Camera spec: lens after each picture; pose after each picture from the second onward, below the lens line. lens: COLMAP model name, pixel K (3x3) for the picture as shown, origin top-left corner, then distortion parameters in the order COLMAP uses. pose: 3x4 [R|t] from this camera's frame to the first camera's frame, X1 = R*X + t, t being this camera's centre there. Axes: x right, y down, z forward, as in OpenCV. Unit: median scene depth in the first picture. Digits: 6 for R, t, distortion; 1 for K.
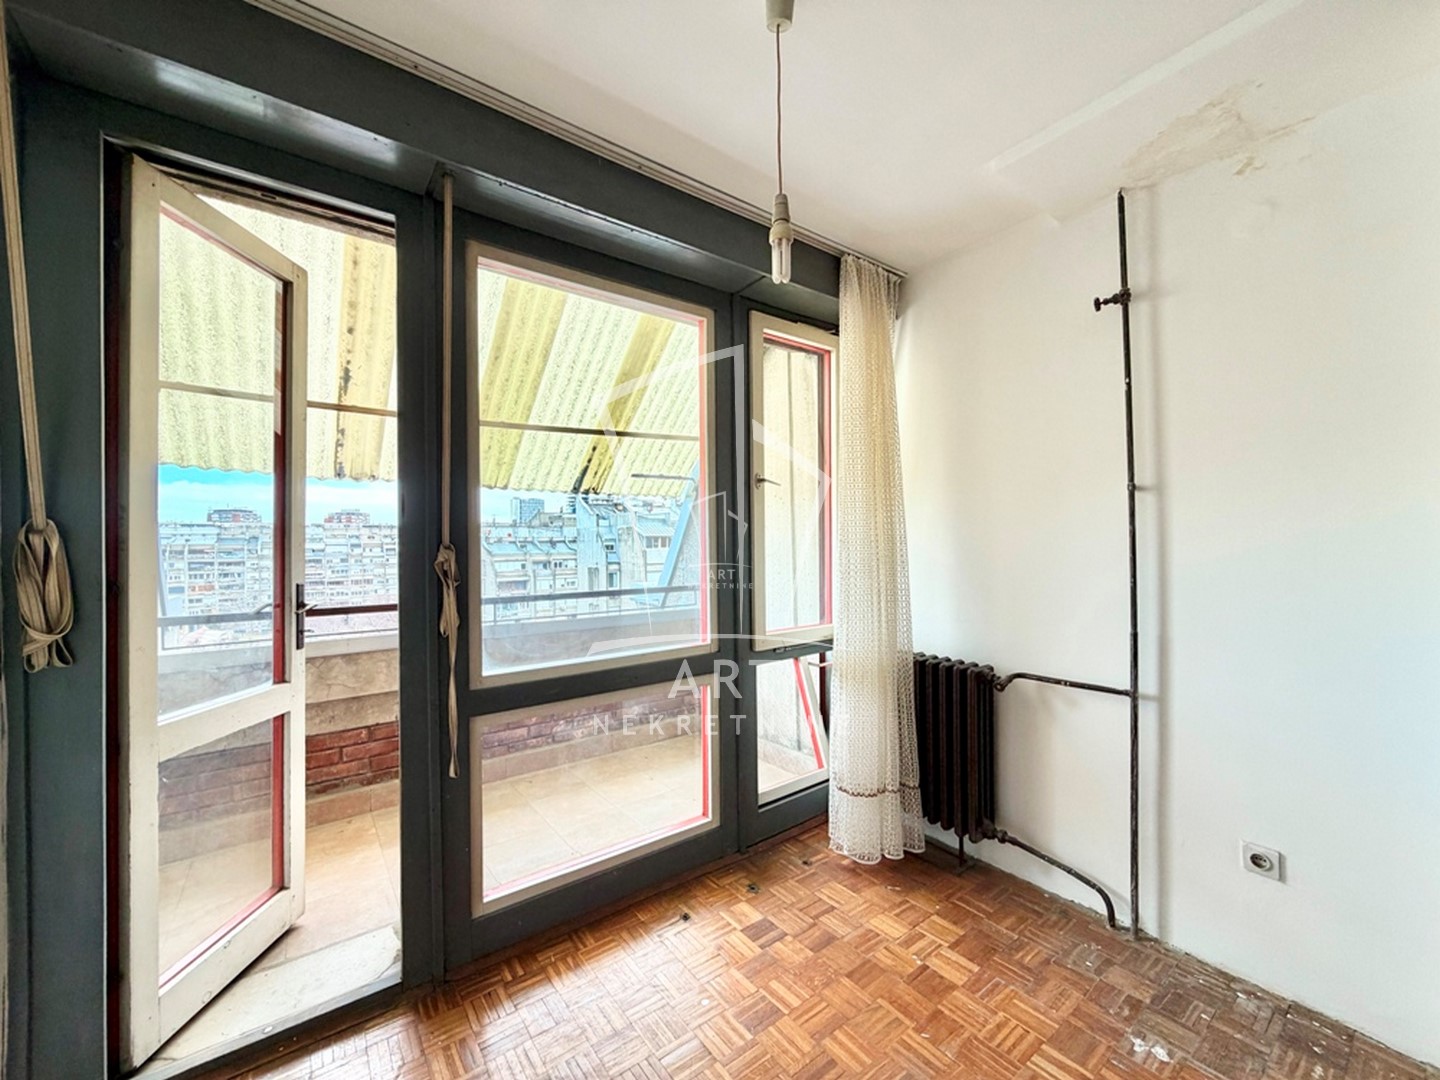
lens RADIAL K [[586.8, 0, 720.0], [0, 586.8, 540.0], [0, 0, 1]] dist [0.002527, 0.000174]
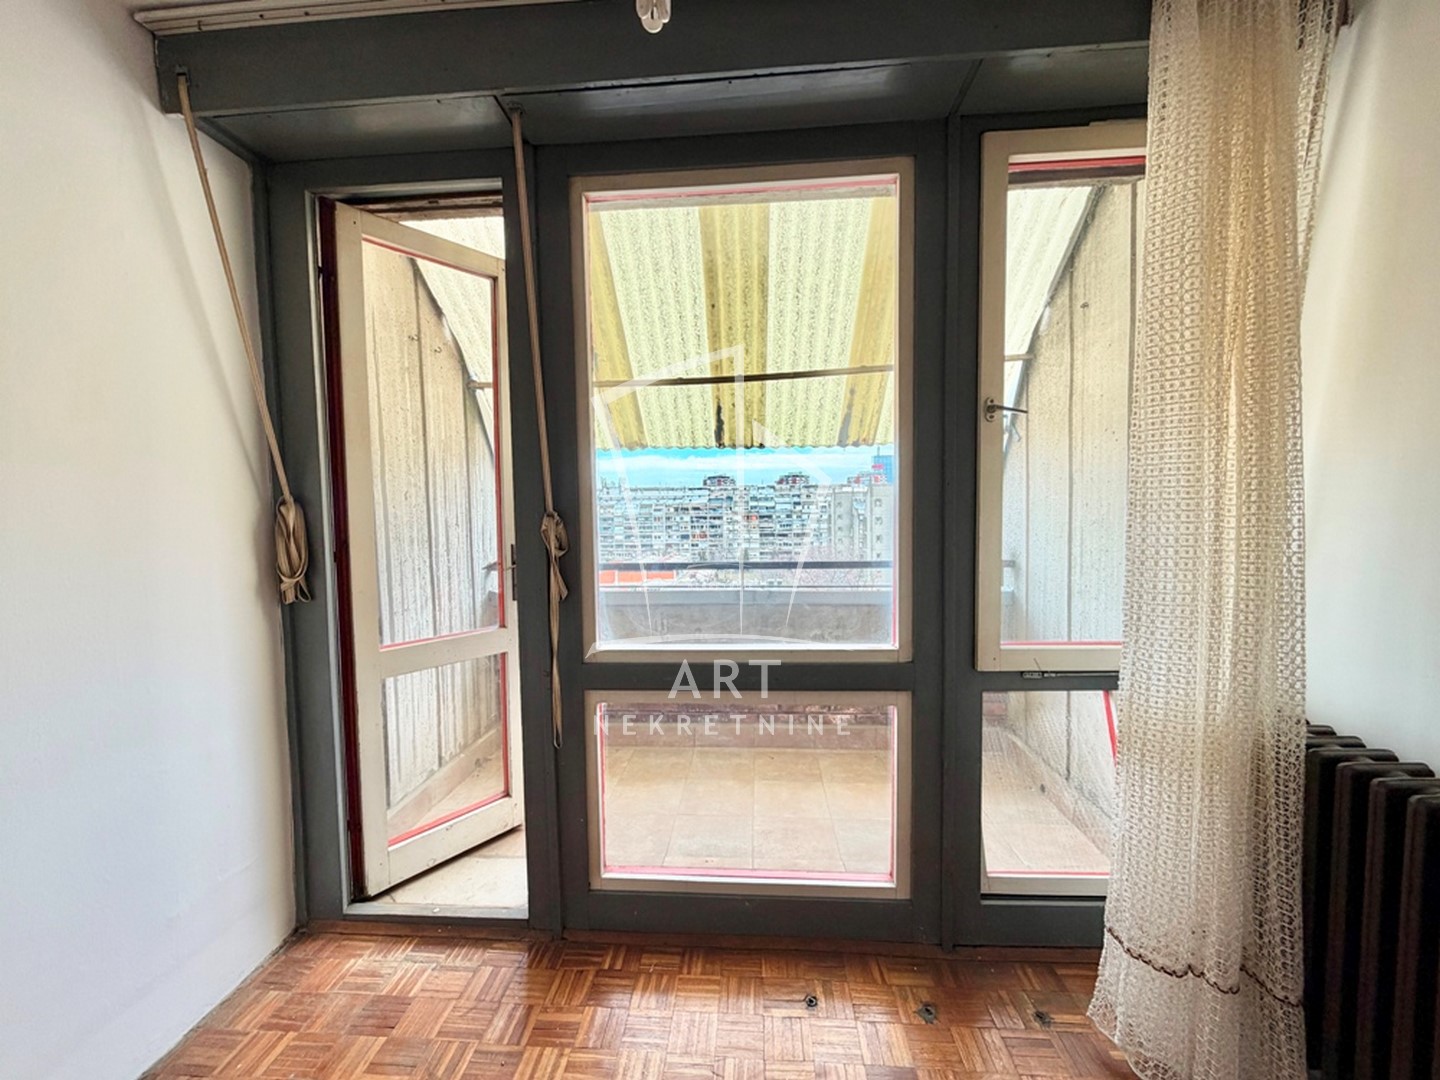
lens RADIAL K [[586.5, 0, 708.4], [0, 586.5, 542.3], [0, 0, 1]] dist [0.002409, 0.000935]
pose [[0.750752, 0.038838, -0.659441, 0.310733], [0.012272, 0.997278, 0.072707, -0.008141], [0.660470, -0.062678, 0.748232, 0.367754]]
